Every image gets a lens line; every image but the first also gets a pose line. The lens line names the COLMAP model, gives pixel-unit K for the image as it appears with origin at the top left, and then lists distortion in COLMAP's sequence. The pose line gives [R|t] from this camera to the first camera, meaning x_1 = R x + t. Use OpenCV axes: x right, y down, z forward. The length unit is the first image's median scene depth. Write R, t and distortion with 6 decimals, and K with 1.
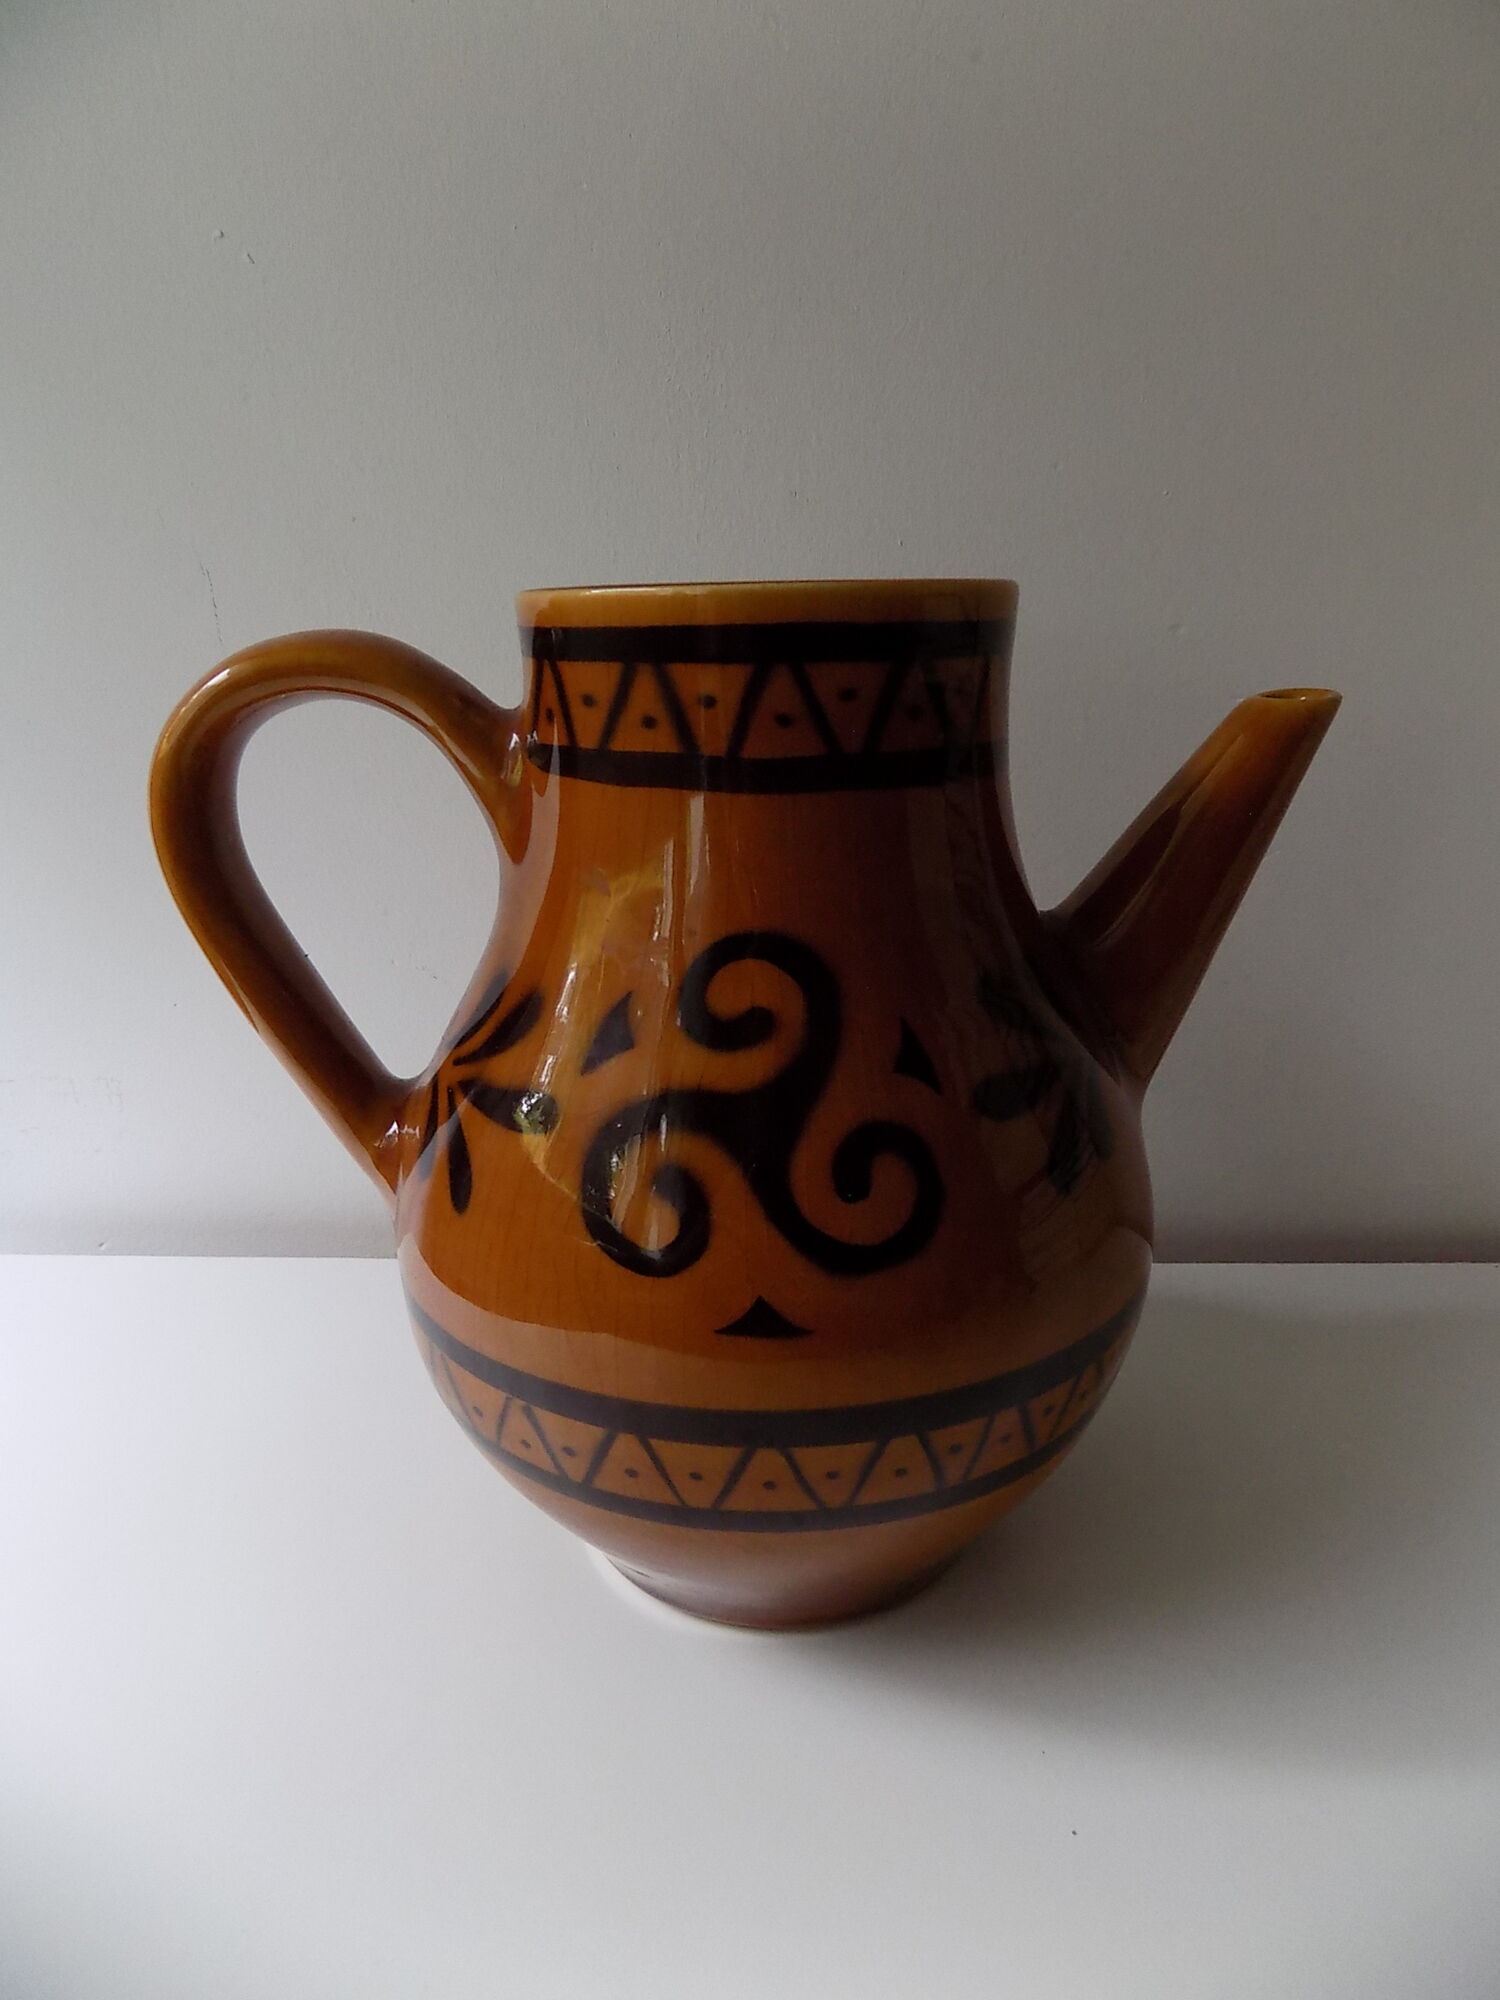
lens RADIAL K [[1532.4, 0, 749.2], [0, 1532.4, 997.5], [0, 0, 1]] dist [0.000471, 0.002370]
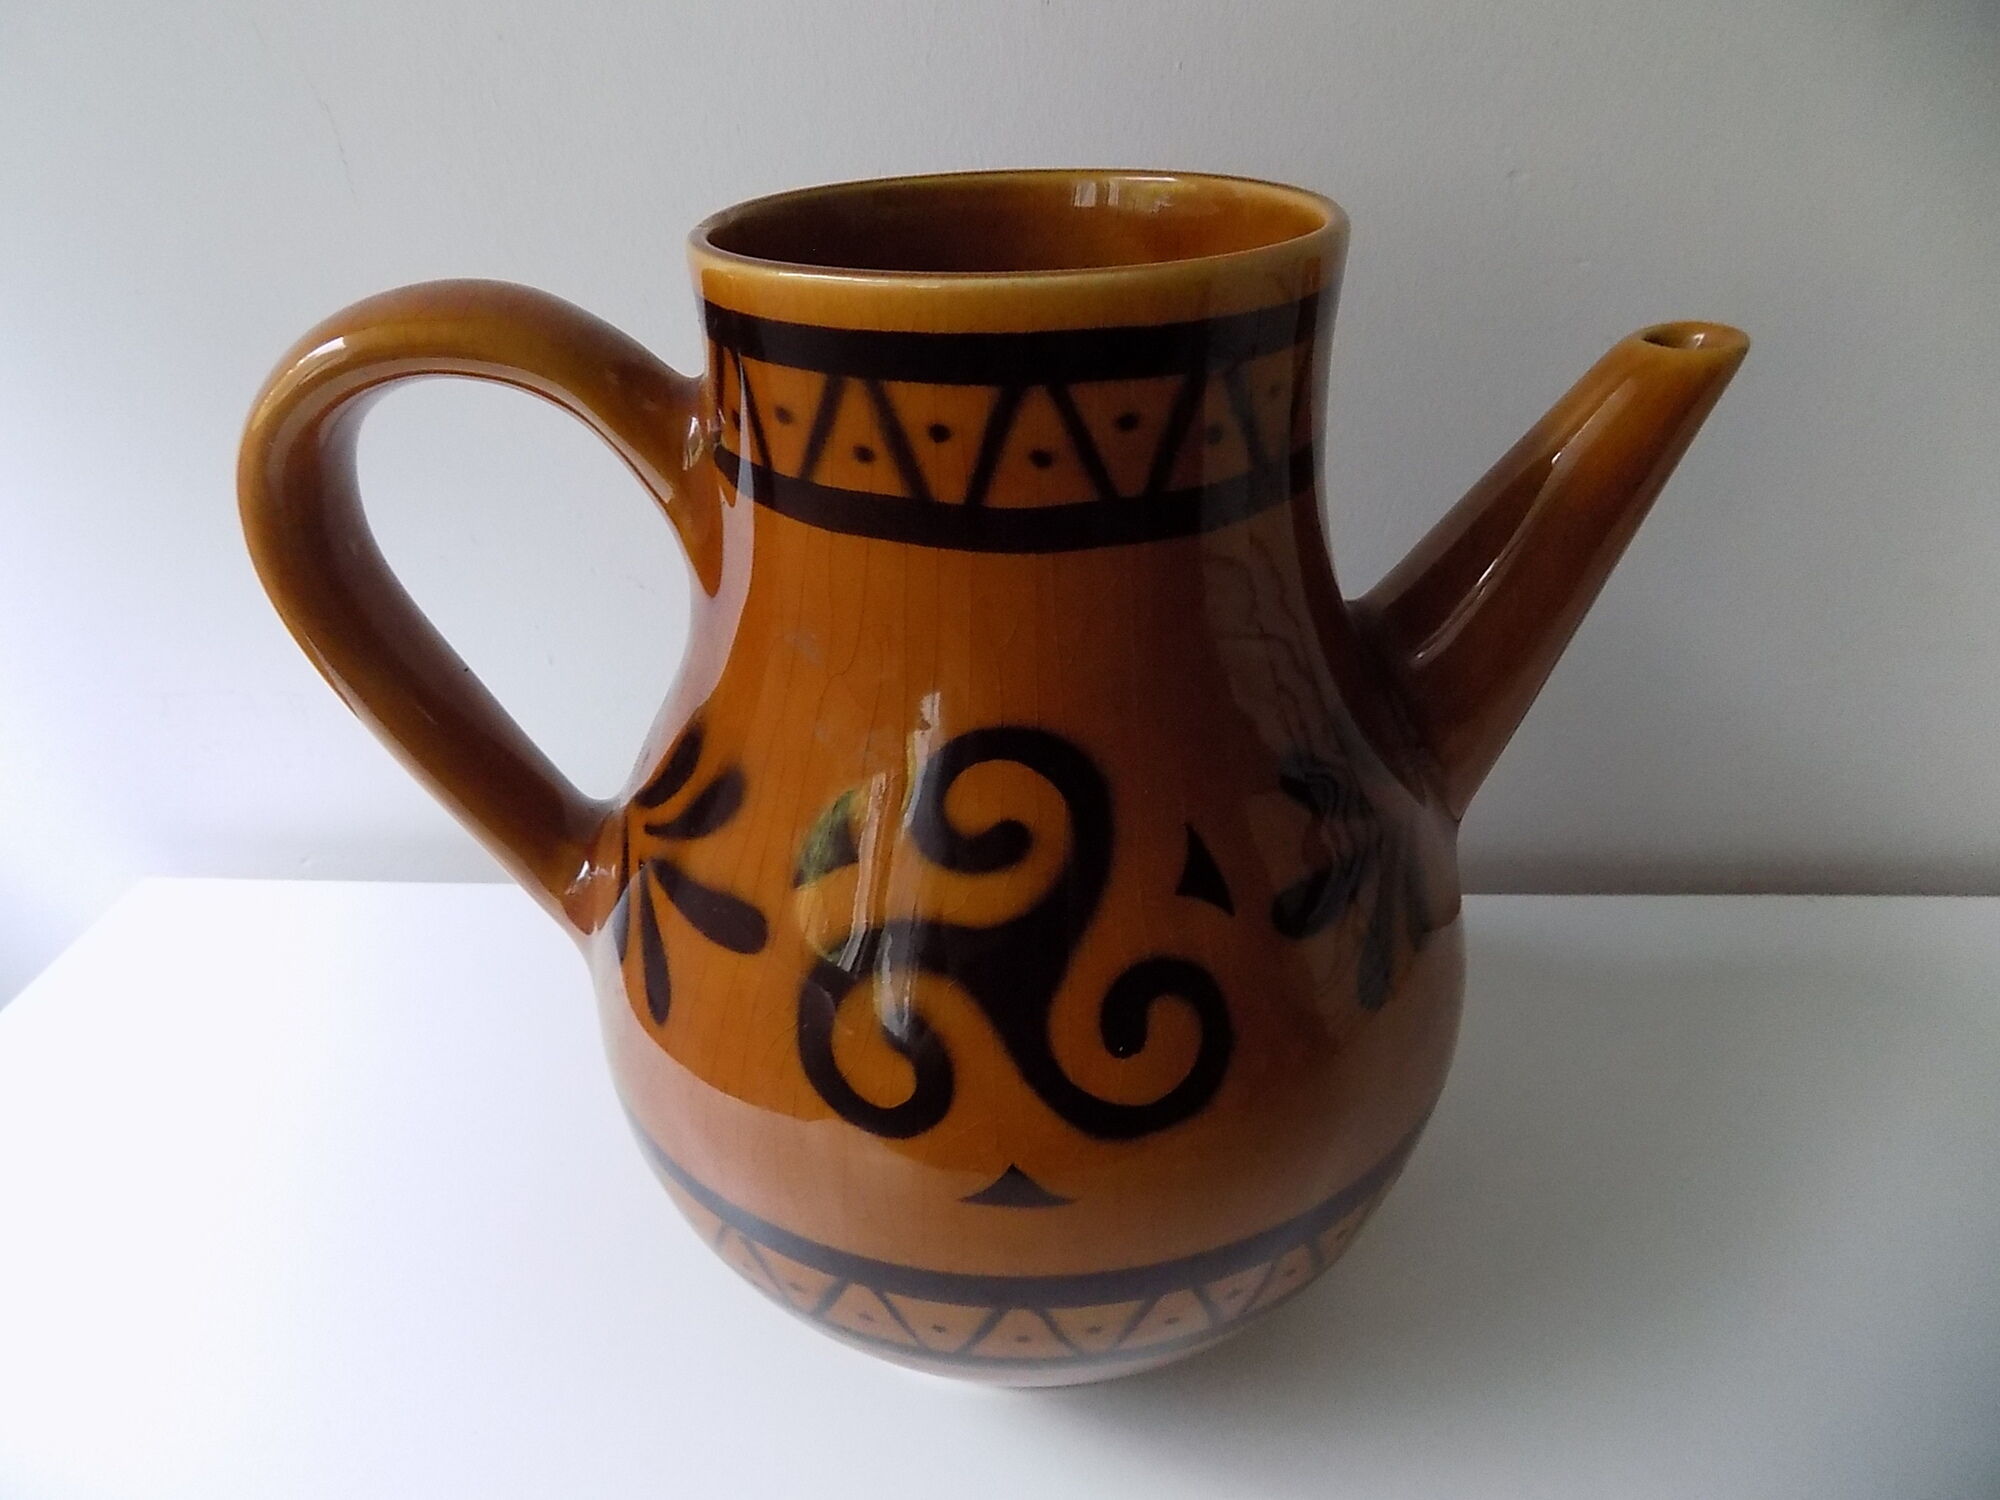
lens RADIAL K [[1532.4, 0, 999.8], [0, 1532.4, 817.5], [0, 0, 1]] dist [0.000471, 0.002370]
pose [[0.999983, -0.005810, 0.000877, 0.000479], [0.005446, 0.972506, 0.232814, -0.177248], [-0.002206, -0.232805, 0.972521, 0.215260]]
